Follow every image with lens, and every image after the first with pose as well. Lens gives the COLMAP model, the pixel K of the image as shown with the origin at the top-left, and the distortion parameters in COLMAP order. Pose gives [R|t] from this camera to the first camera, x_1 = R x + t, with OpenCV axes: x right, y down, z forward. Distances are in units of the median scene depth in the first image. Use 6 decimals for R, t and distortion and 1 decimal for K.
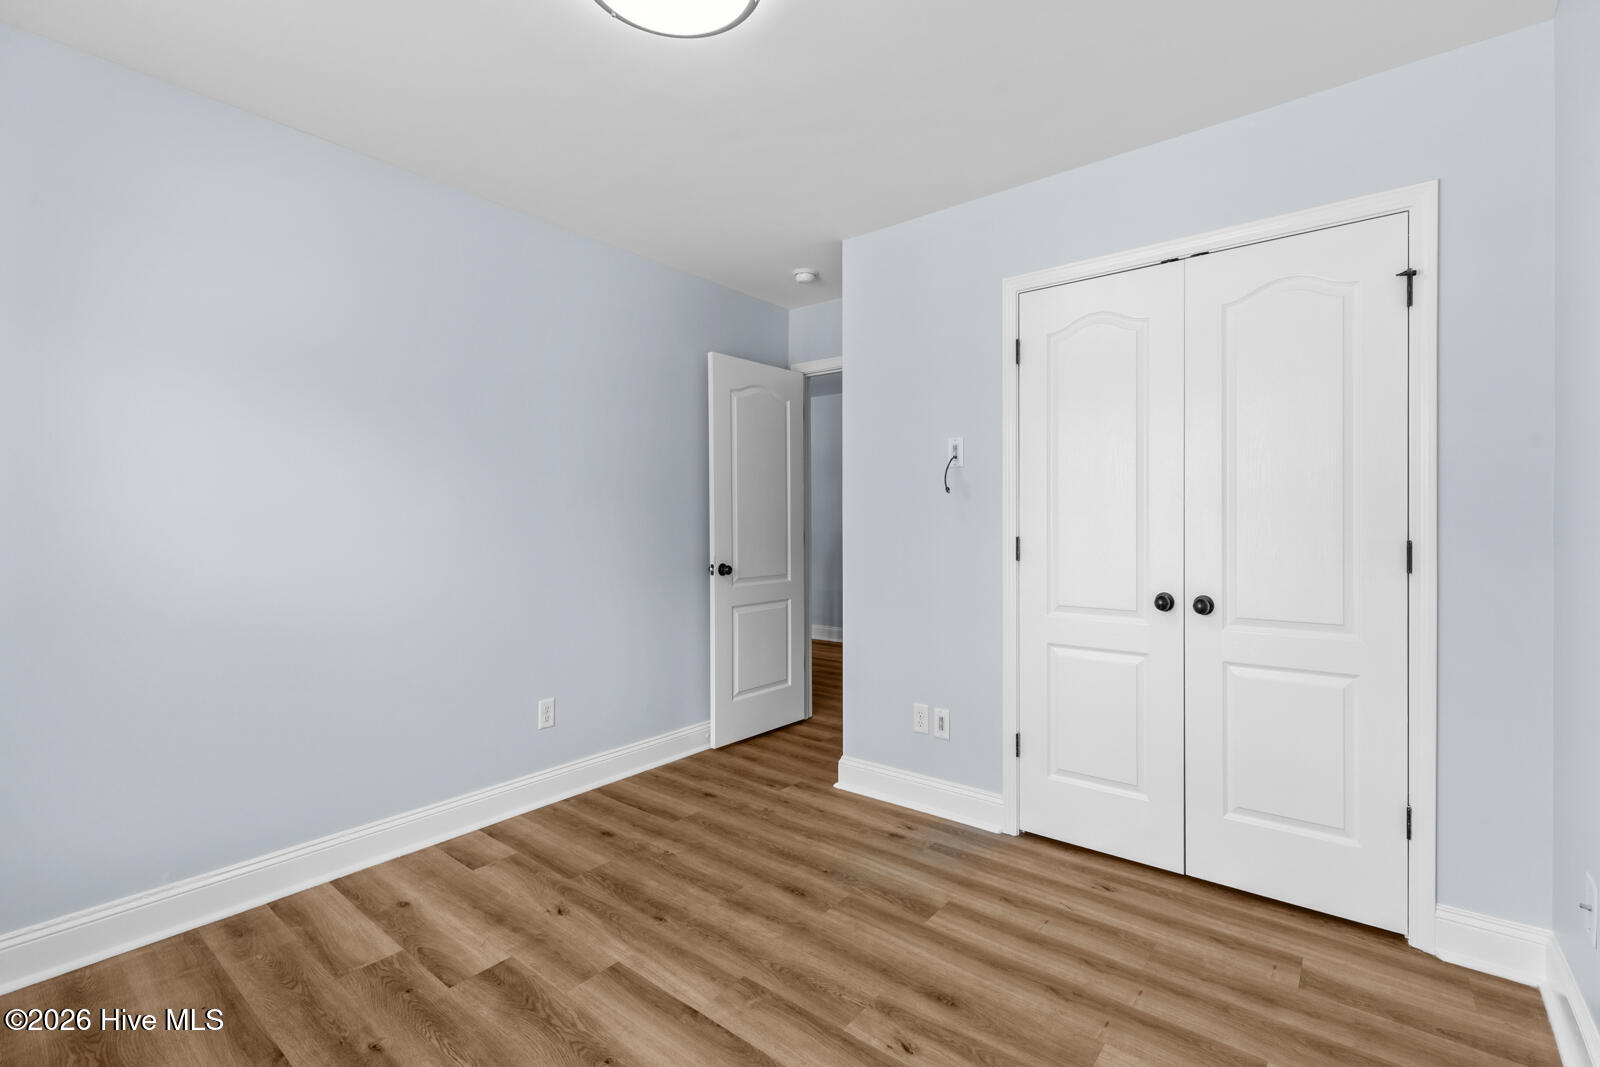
lens RADIAL K [[710.9, 0, 800.0], [0, 710.9, 533.5], [0, 0, 1]] dist [0.001014, 0.000047]
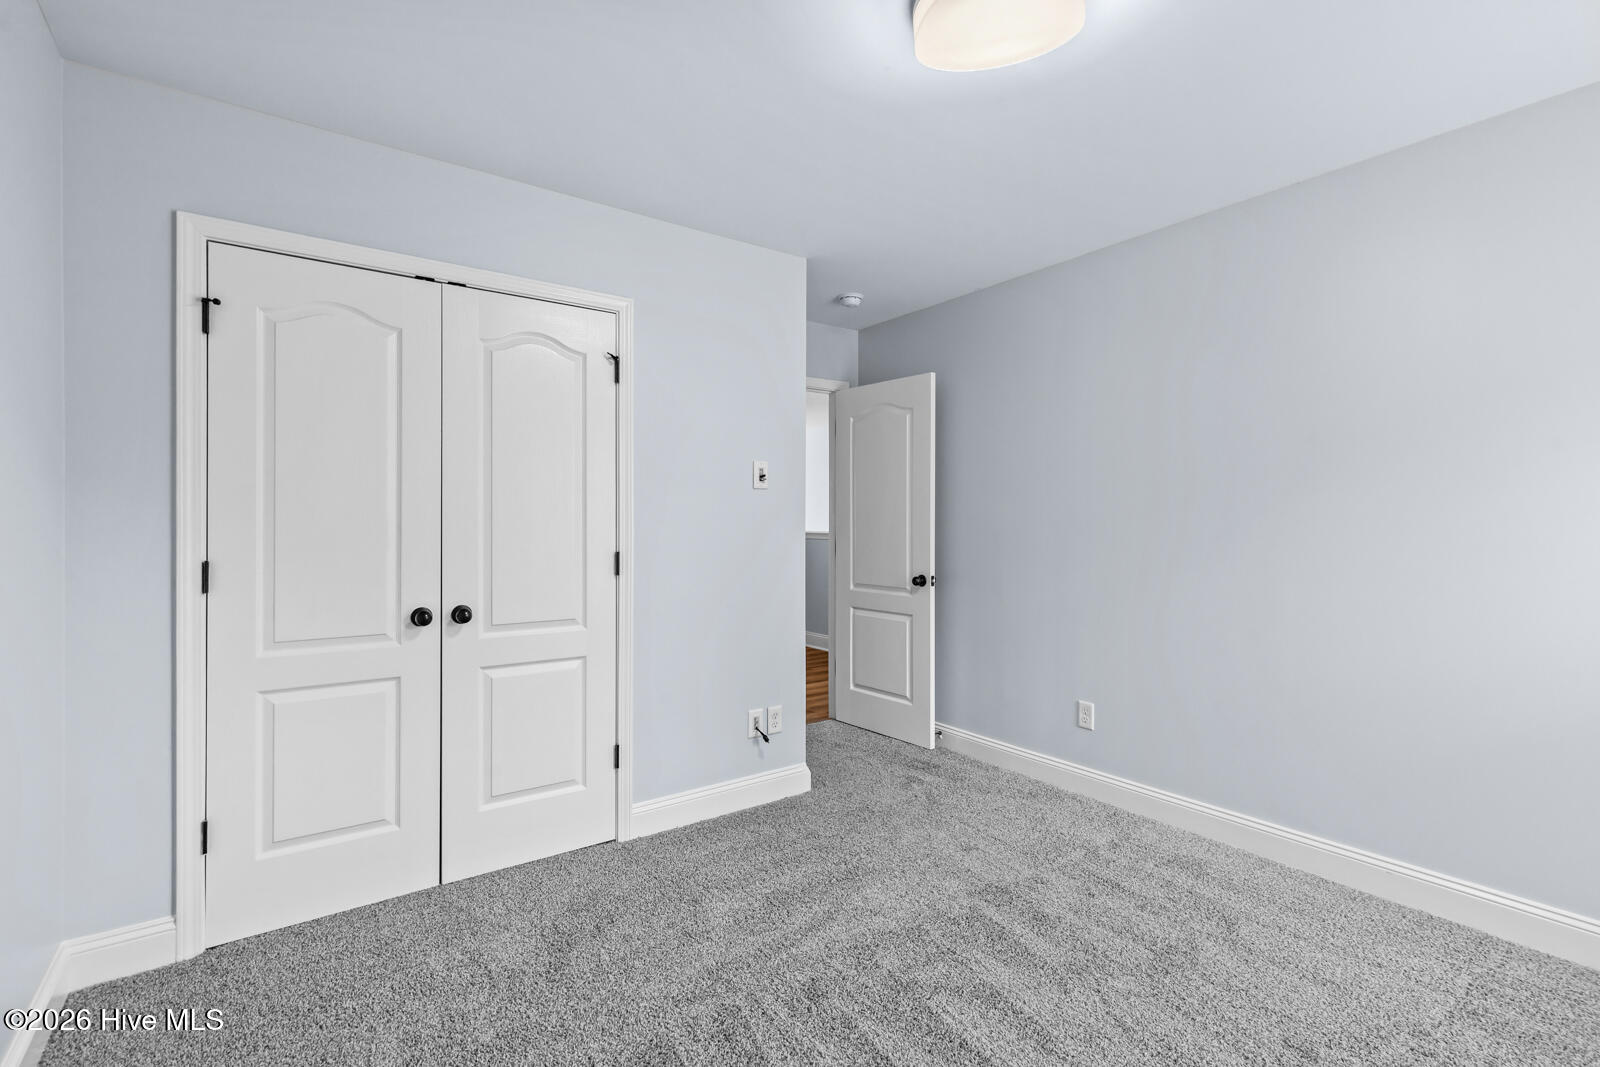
lens RADIAL K [[710.9, 0, 800.0], [0, 710.9, 533.5], [0, 0, 1]] dist [0.001014, 0.000047]
pose [[0.246980, 0.014704, 0.968909, -0.334456], [0.003484, 0.999865, -0.016061, -0.001628], [-0.969014, 0.007343, 0.246895, 0.265263]]
